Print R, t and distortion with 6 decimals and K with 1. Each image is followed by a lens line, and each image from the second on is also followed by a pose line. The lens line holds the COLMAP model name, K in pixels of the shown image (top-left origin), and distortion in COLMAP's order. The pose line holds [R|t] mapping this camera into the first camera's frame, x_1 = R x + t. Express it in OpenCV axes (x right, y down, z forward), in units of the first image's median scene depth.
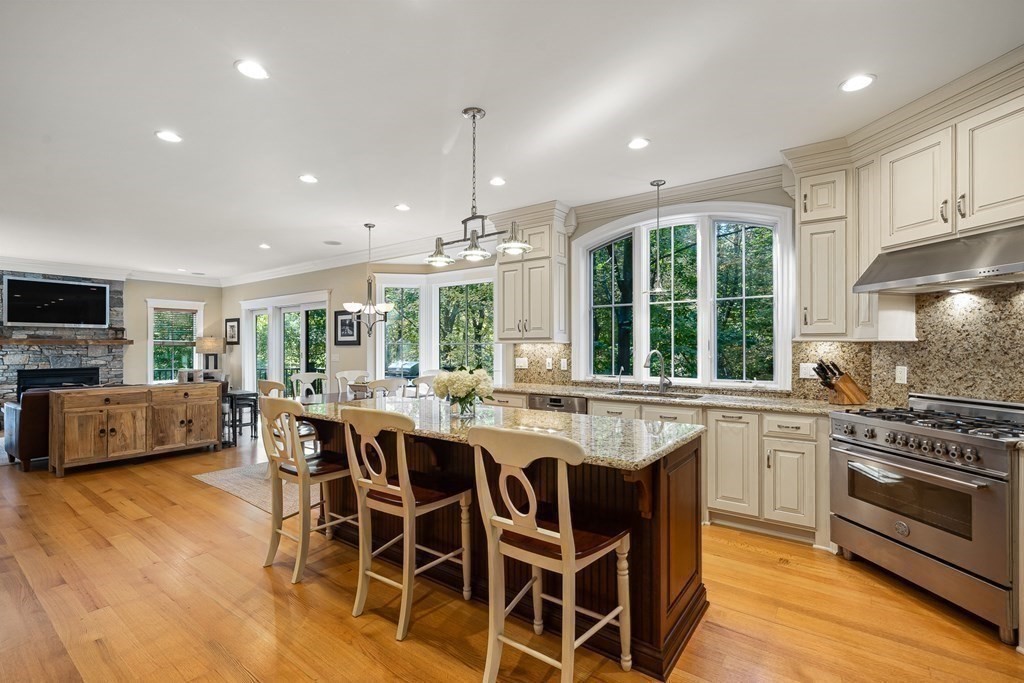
lens RADIAL K [[464.9, 0, 516.8], [0, 464.9, 345.6], [0, 0, 1]] dist [-0.008294, 0.000681]
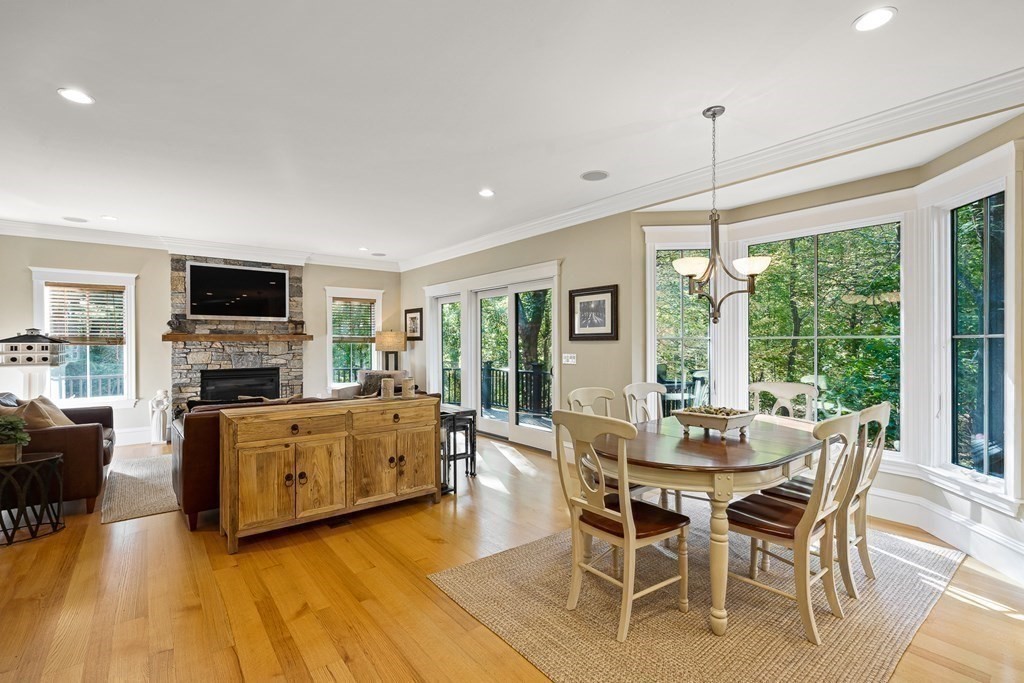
lens RADIAL K [[464.9, 0, 511.0], [0, 464.9, 345.3], [0, 0, 1]] dist [-0.008294, 0.000681]
pose [[0.964788, -0.000433, -0.263027, -0.297982], [0.002629, 0.999965, 0.007998, 0.000891], [0.263014, -0.008408, 0.964755, 0.320160]]
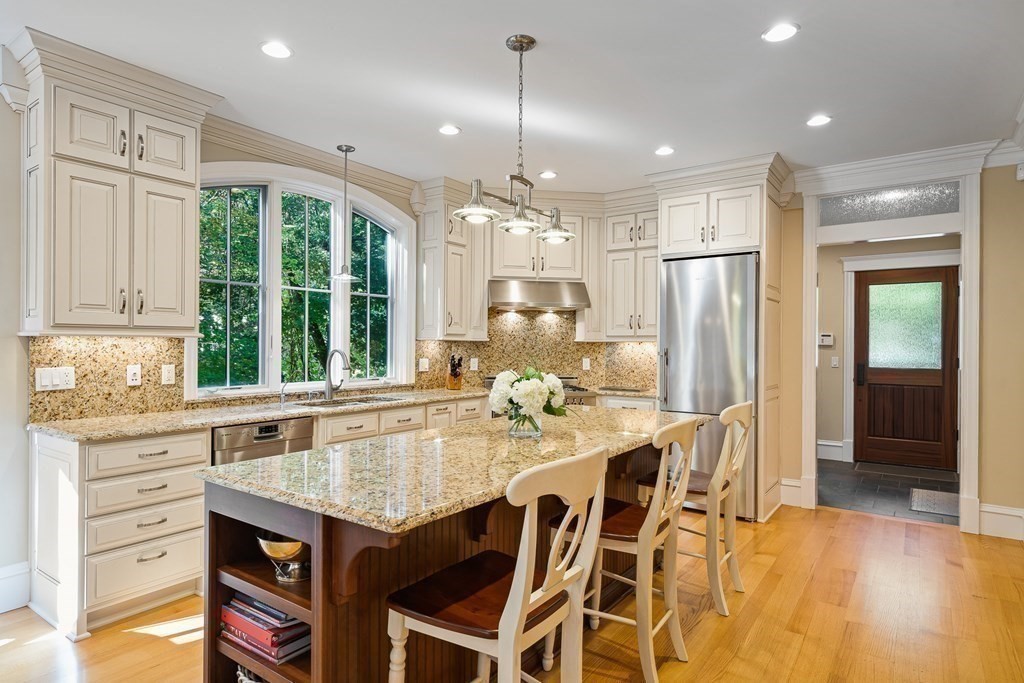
lens RADIAL K [[572.3, 0, 508.3], [0, 572.3, 345.8], [0, 0, 1]] dist [0.002638, 0.000483]
pose [[-0.014485, -0.001533, 0.999894, -0.404019], [-0.005672, 0.999983, 0.001451, 0.001168], [-0.999879, -0.005651, -0.014493, 0.397134]]
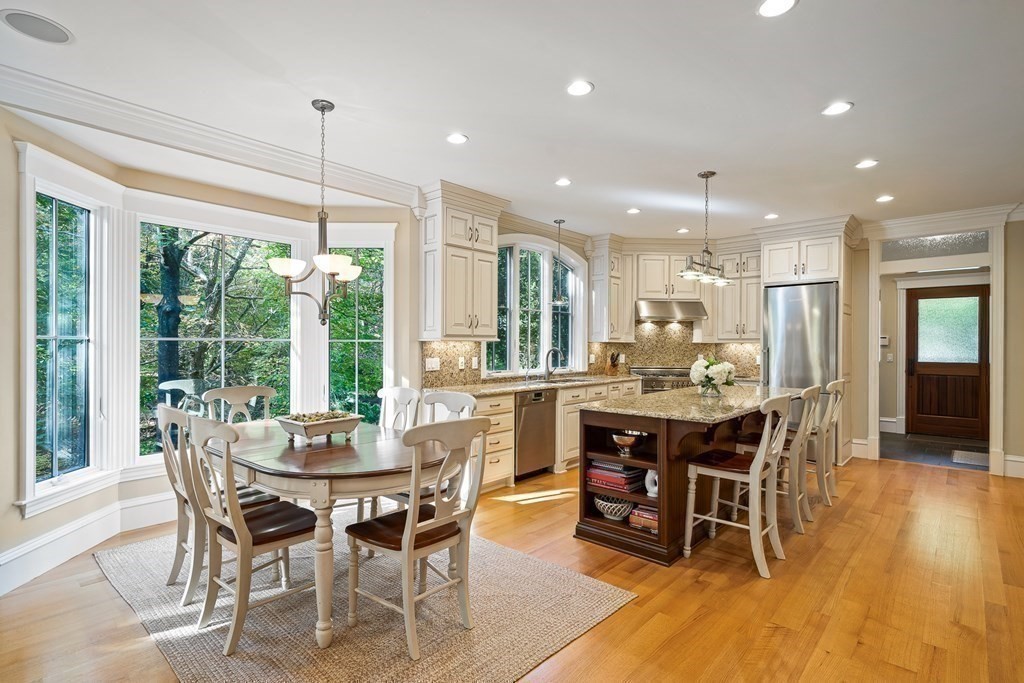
lens RADIAL K [[496.0, 0, 511.4], [0, 496.0, 345.8], [0, 0, 1]] dist [0.003018, -0.000852]
pose [[0.103531, -0.001781, 0.994625, -0.617659], [-0.004424, 0.999988, 0.002251, 0.001077], [-0.994616, -0.004633, 0.103522, 0.545482]]
